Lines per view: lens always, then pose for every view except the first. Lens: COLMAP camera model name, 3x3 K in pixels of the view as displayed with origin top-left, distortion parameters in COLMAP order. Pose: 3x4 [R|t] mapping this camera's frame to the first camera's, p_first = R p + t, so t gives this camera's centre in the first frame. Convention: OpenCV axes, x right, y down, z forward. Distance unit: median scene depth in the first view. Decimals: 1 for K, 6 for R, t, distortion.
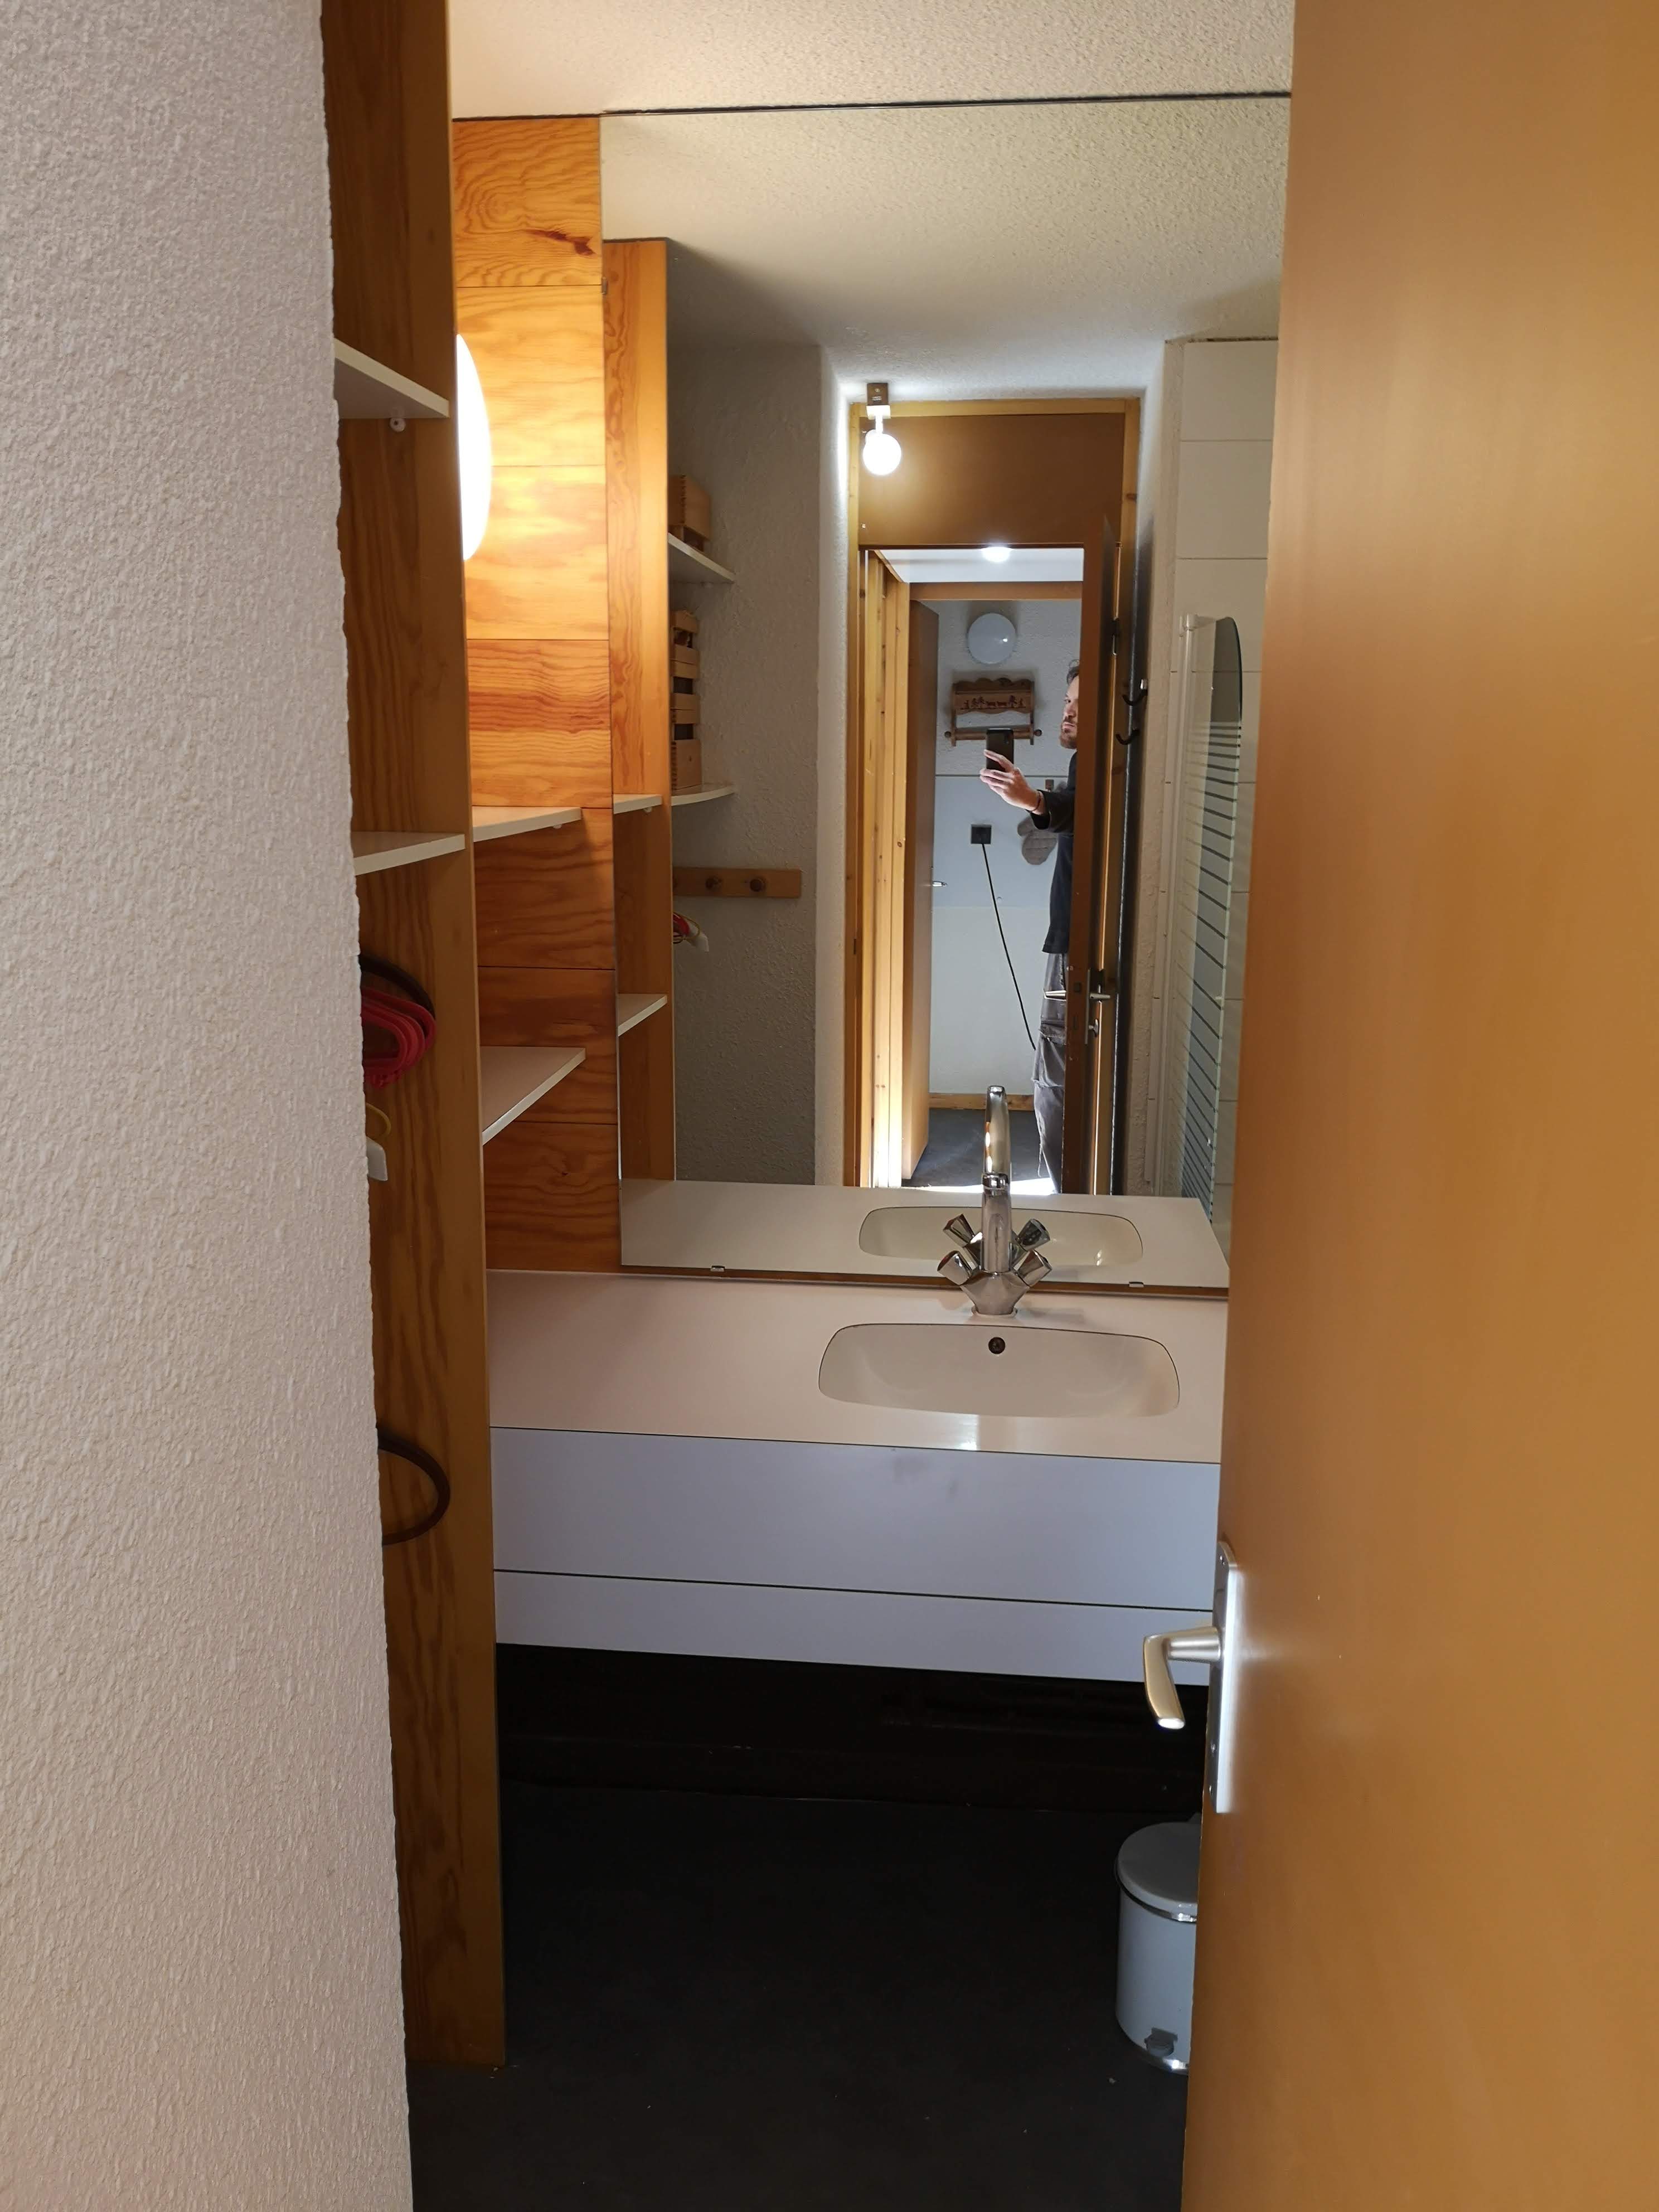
lens RADIAL K [[1785.1, 0, 824.4], [0, 1785.1, 1106.7], [0, 0, 1]] dist [0.029248, -0.021762]
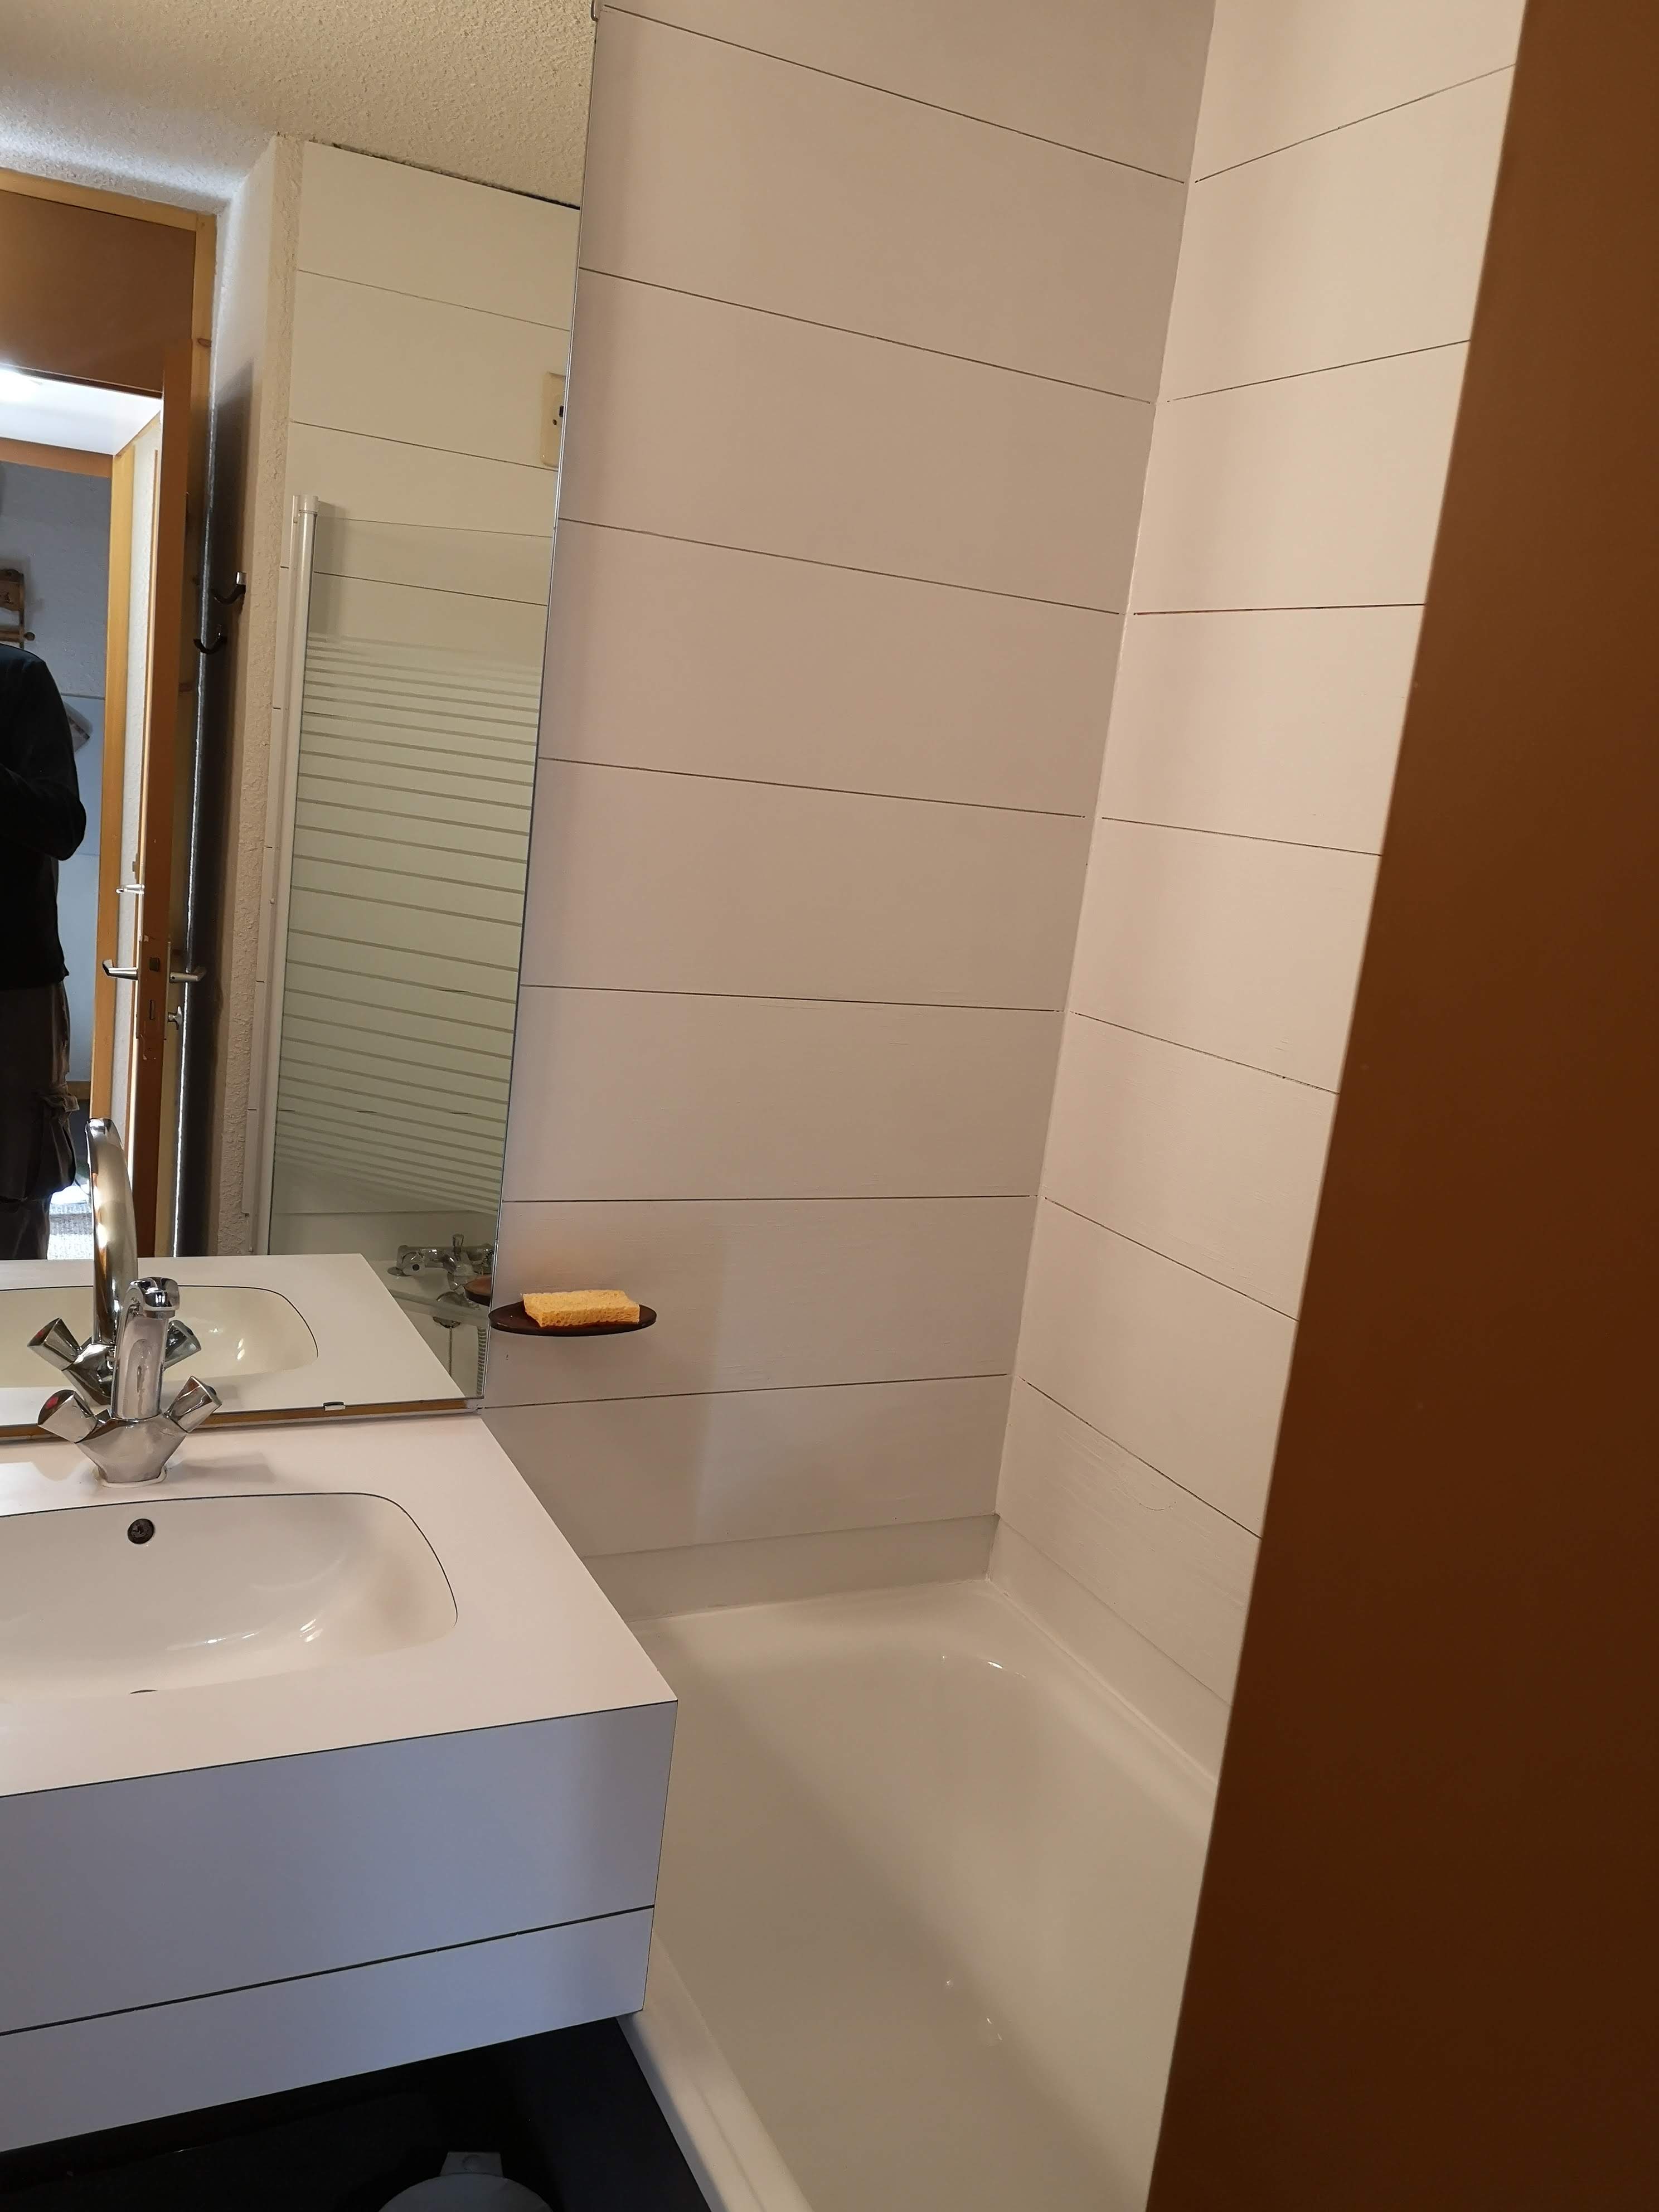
lens RADIAL K [[1785.1, 0, 834.6], [0, 1785.1, 1109.3], [0, 0, 1]] dist [0.029248, -0.021762]
pose [[0.841691, -0.001576, 0.539957, -0.039681], [-0.008956, 0.999817, 0.016879, -0.030660], [-0.539885, -0.019043, 0.841523, 0.302368]]
